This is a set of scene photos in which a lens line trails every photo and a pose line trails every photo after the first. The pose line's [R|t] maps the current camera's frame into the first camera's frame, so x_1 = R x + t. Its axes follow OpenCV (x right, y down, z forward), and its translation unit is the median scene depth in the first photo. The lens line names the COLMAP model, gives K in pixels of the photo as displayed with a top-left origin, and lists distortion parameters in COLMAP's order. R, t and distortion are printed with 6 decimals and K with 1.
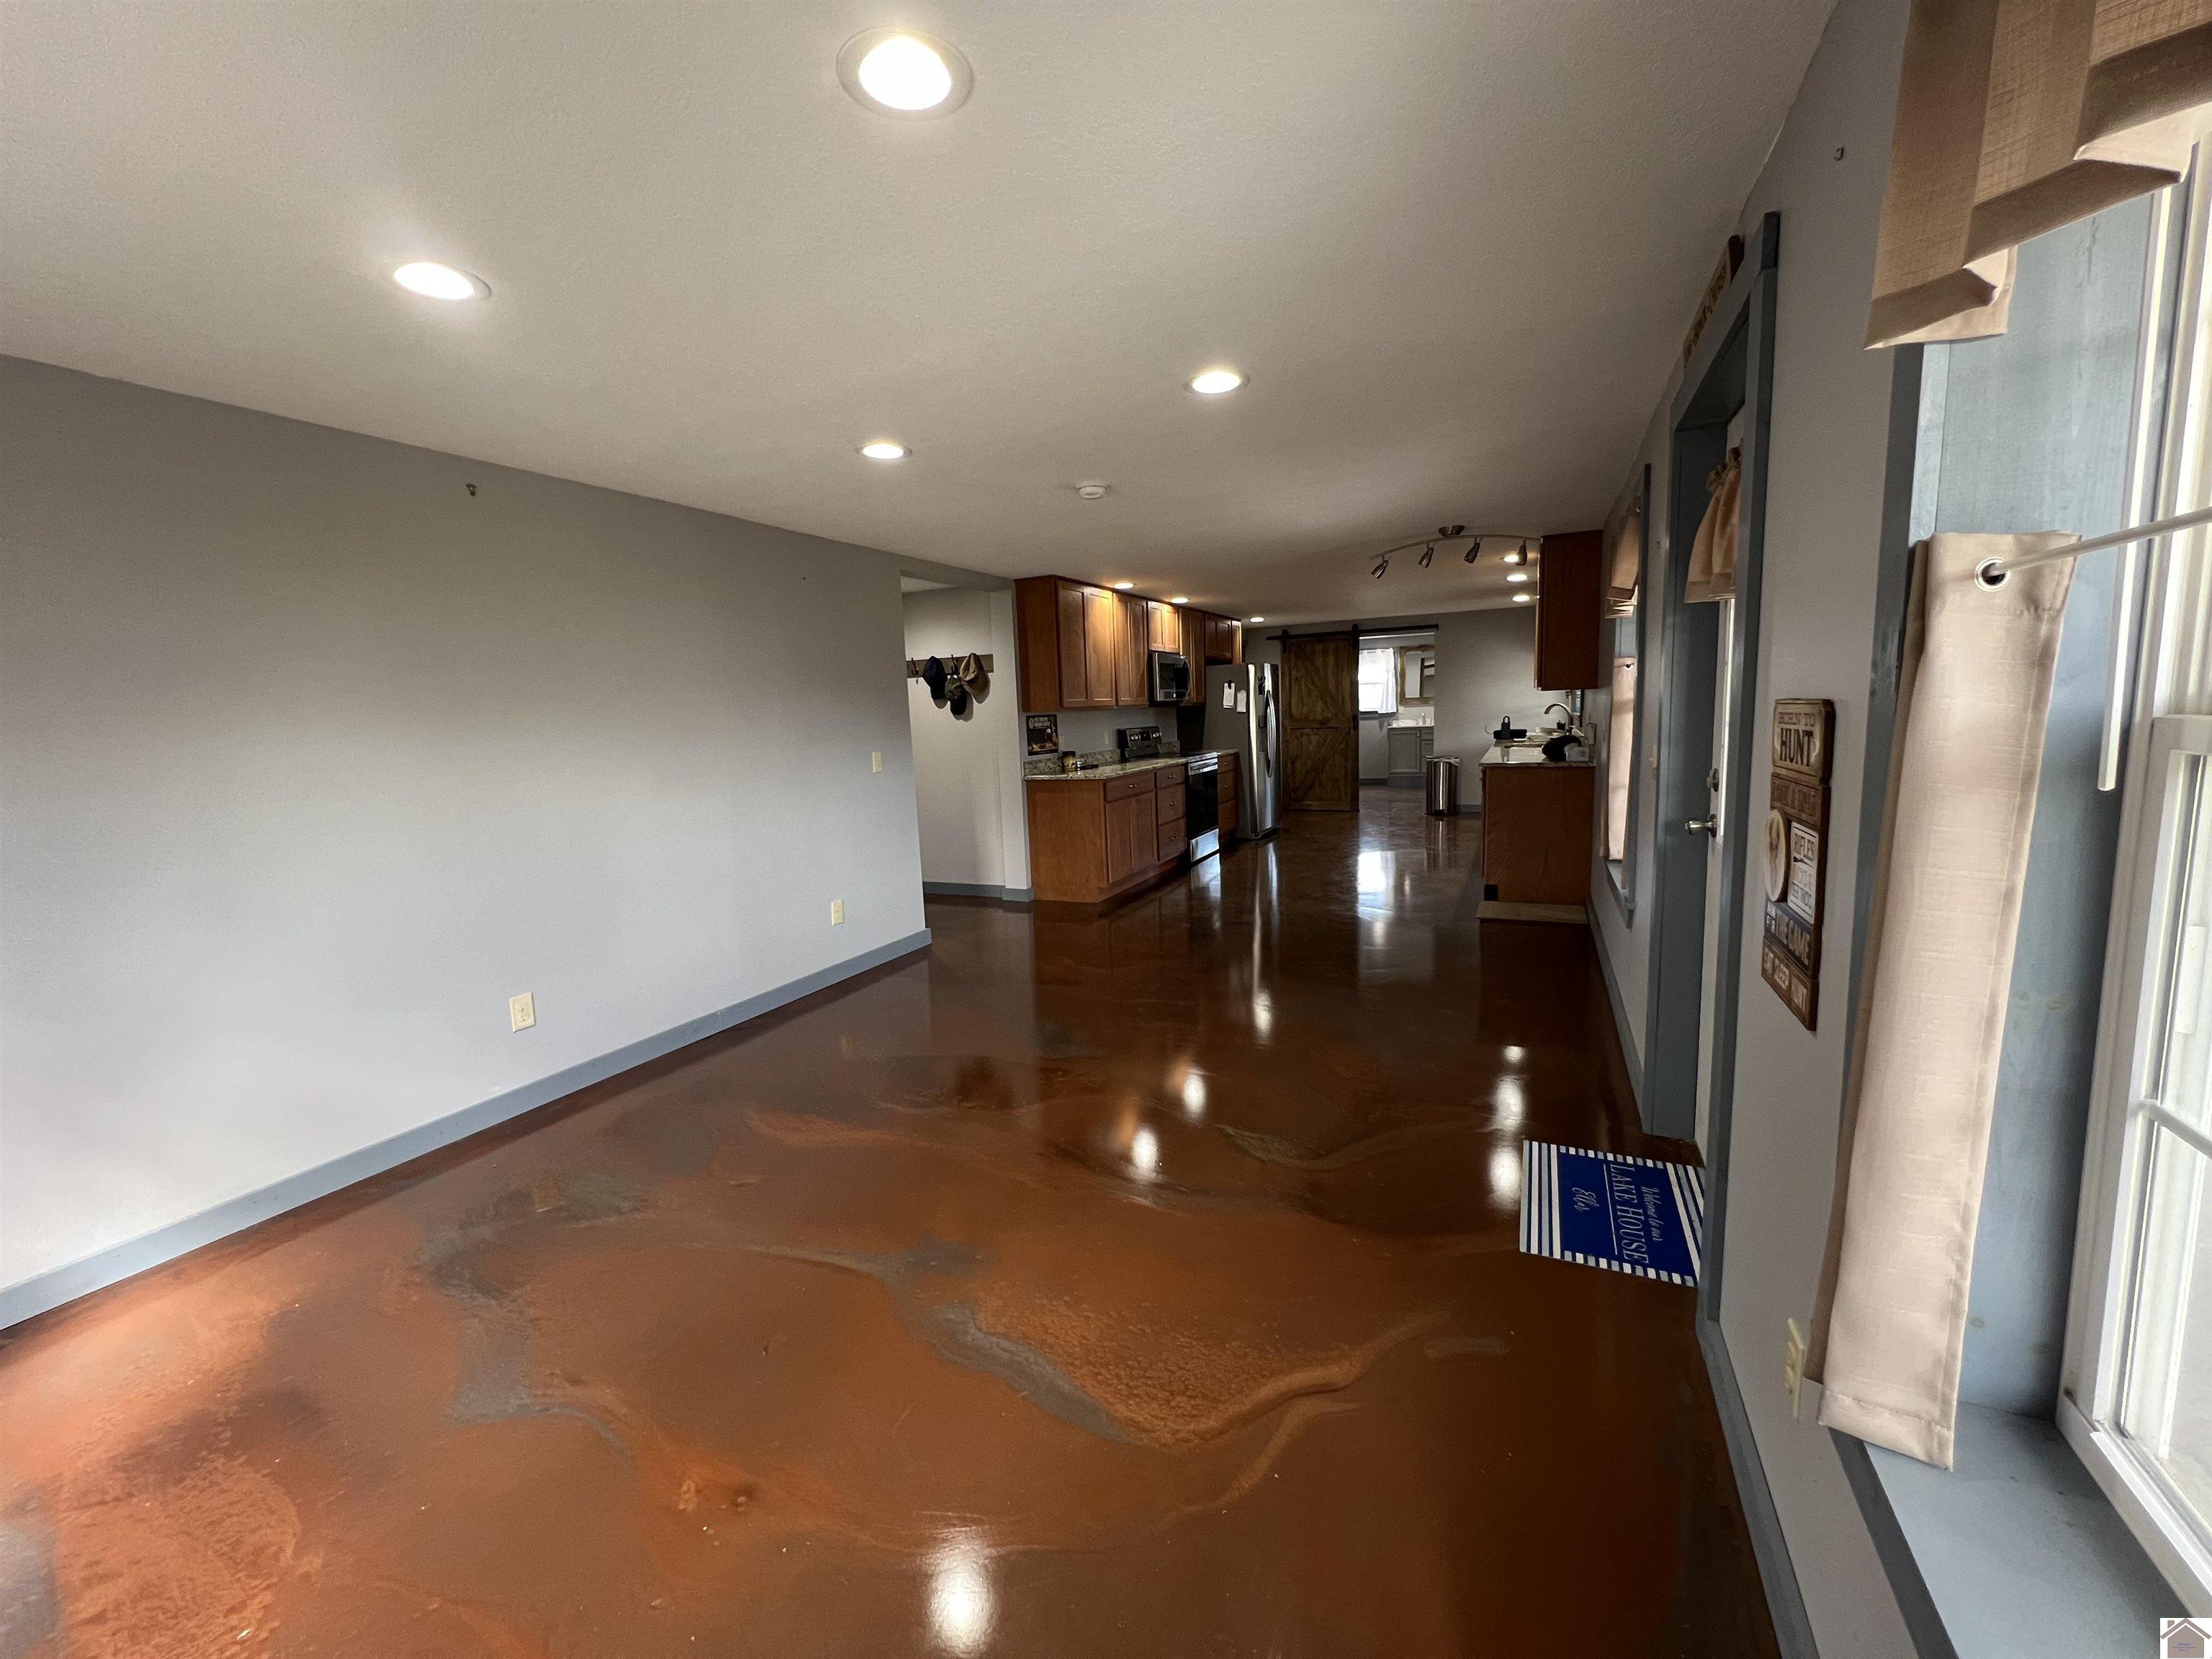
lens RADIAL K [[884.2, 0, 1102.5], [0, 884.2, 826.3], [0, 0, 1]] dist [-0.000137, 0.000378]
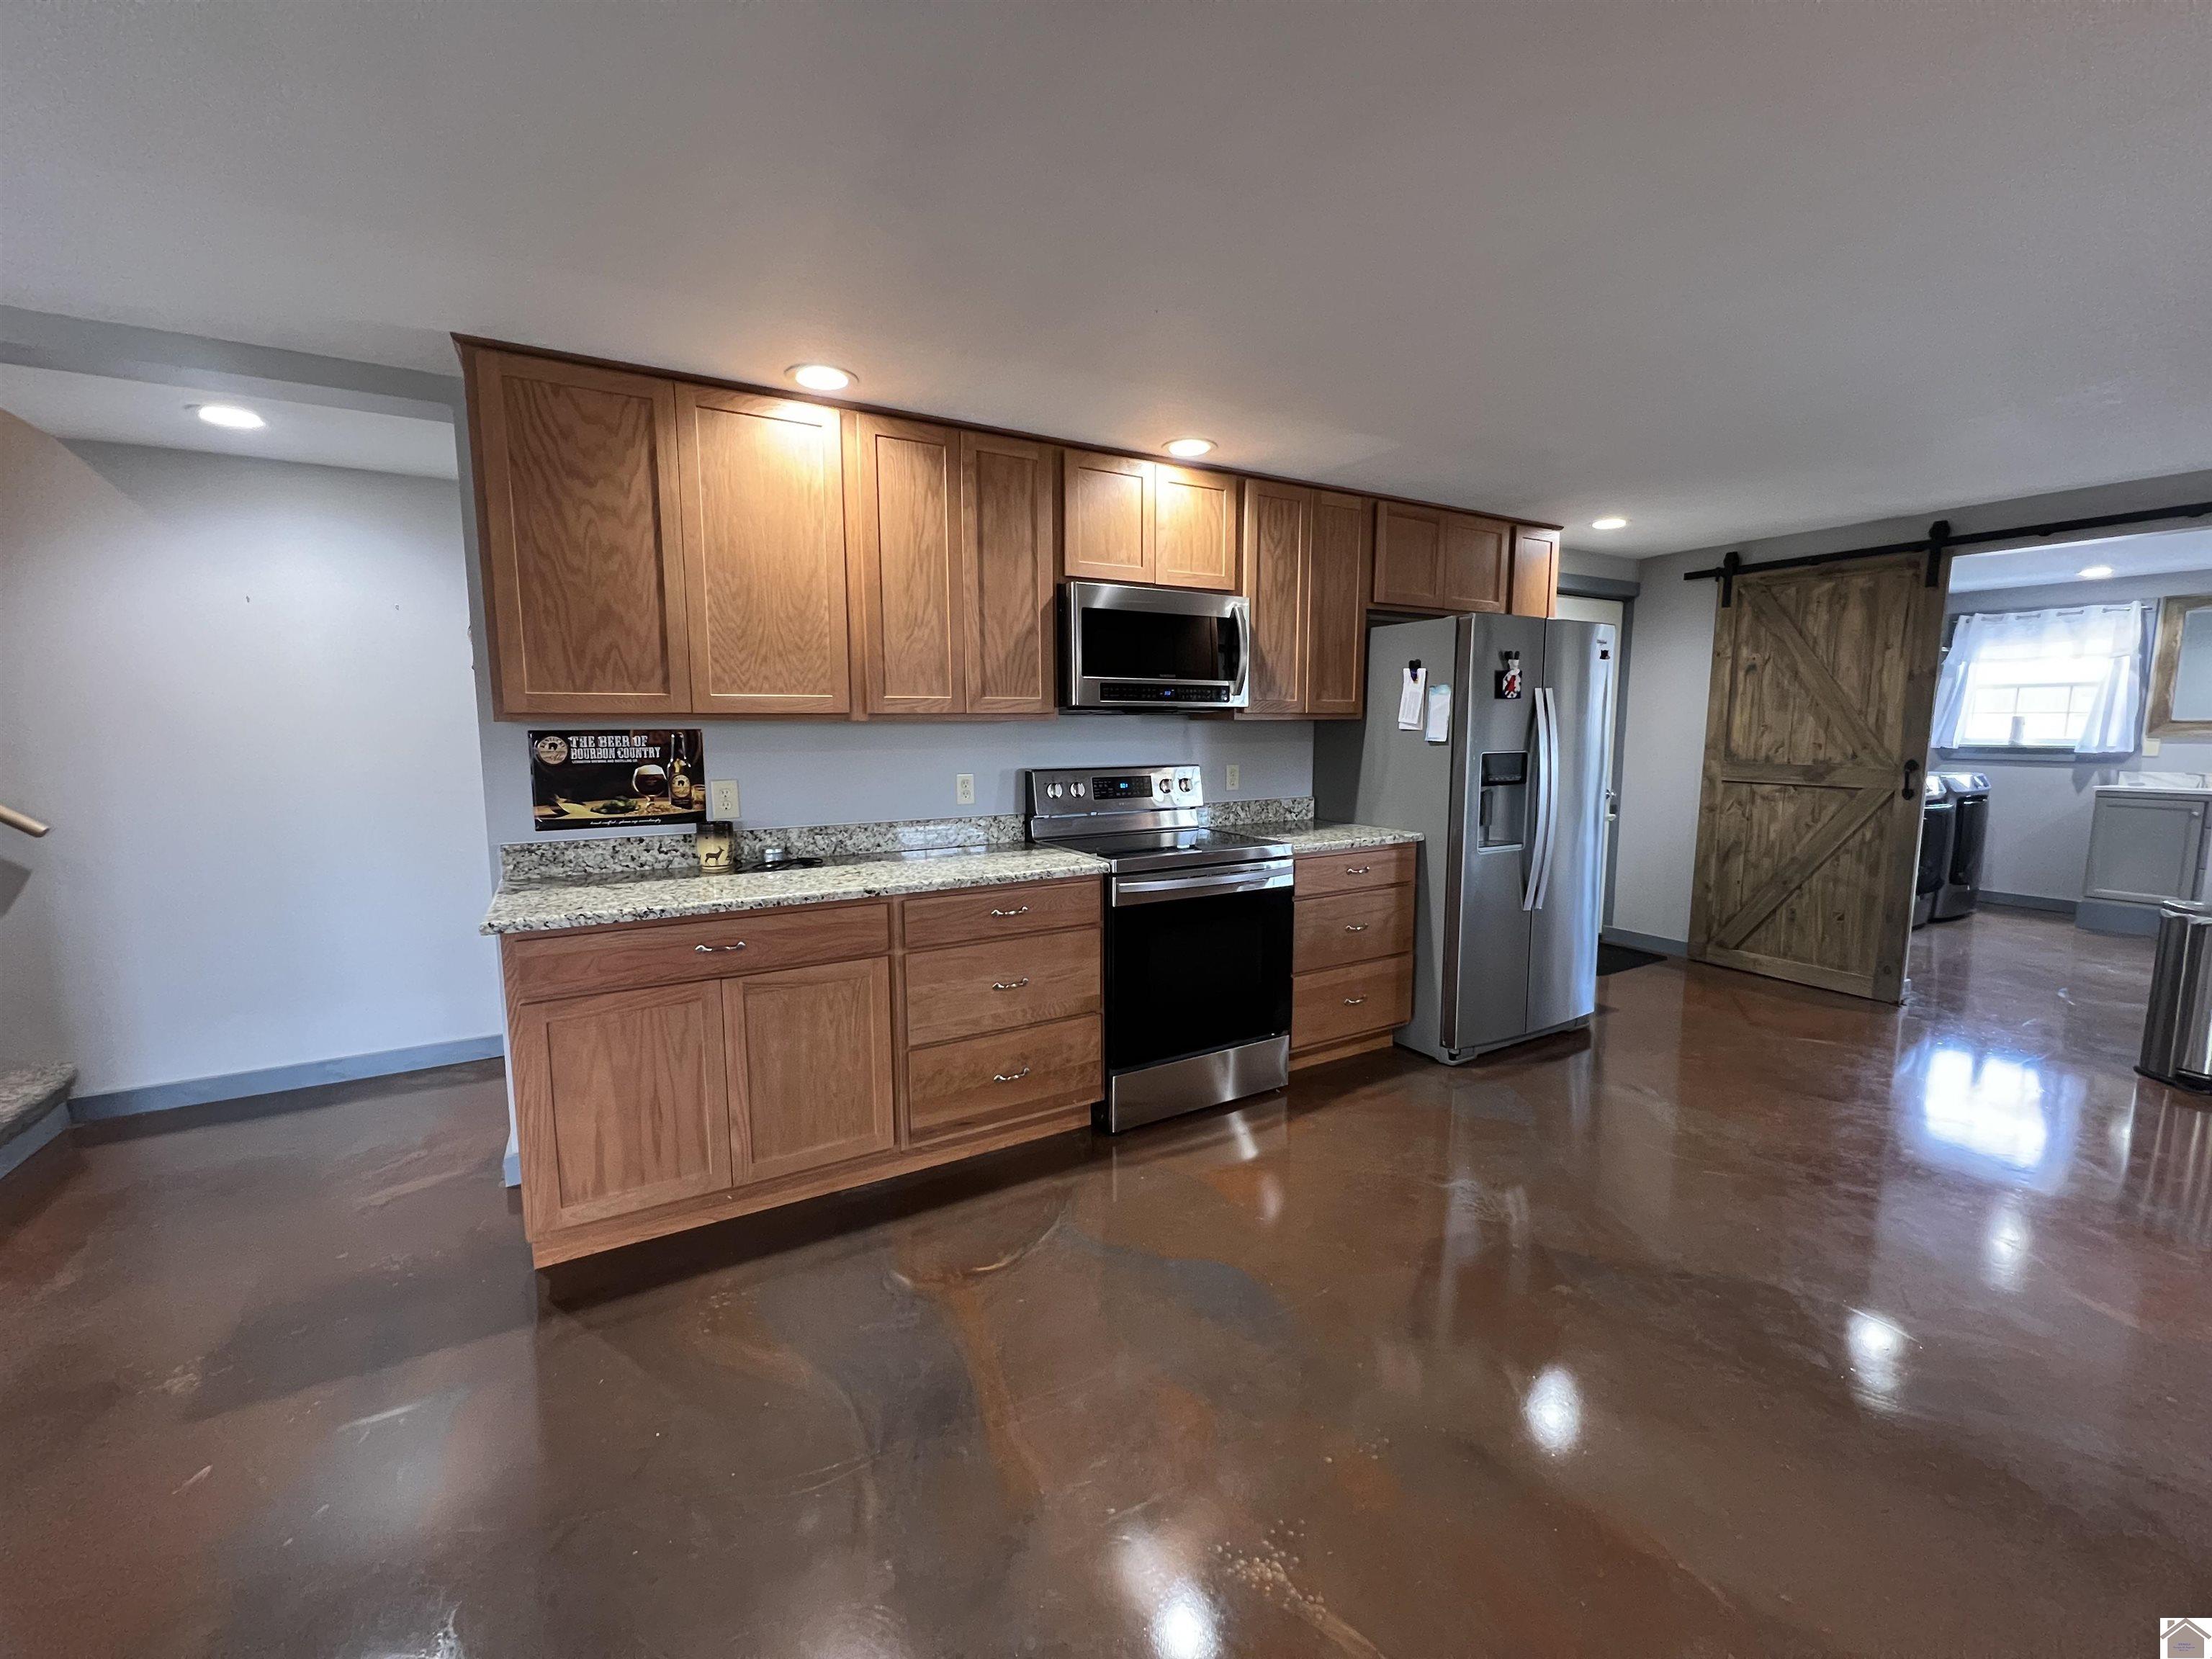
lens RADIAL K [[884.2, 0, 1112.2], [0, 884.2, 832.7], [0, 0, 1]] dist [-0.000137, 0.000378]
pose [[0.830695, 0.109310, -0.545892, 0.254328], [-0.104777, 0.993709, 0.039541, -0.088931], [0.546780, 0.024351, 0.836922, 0.590435]]
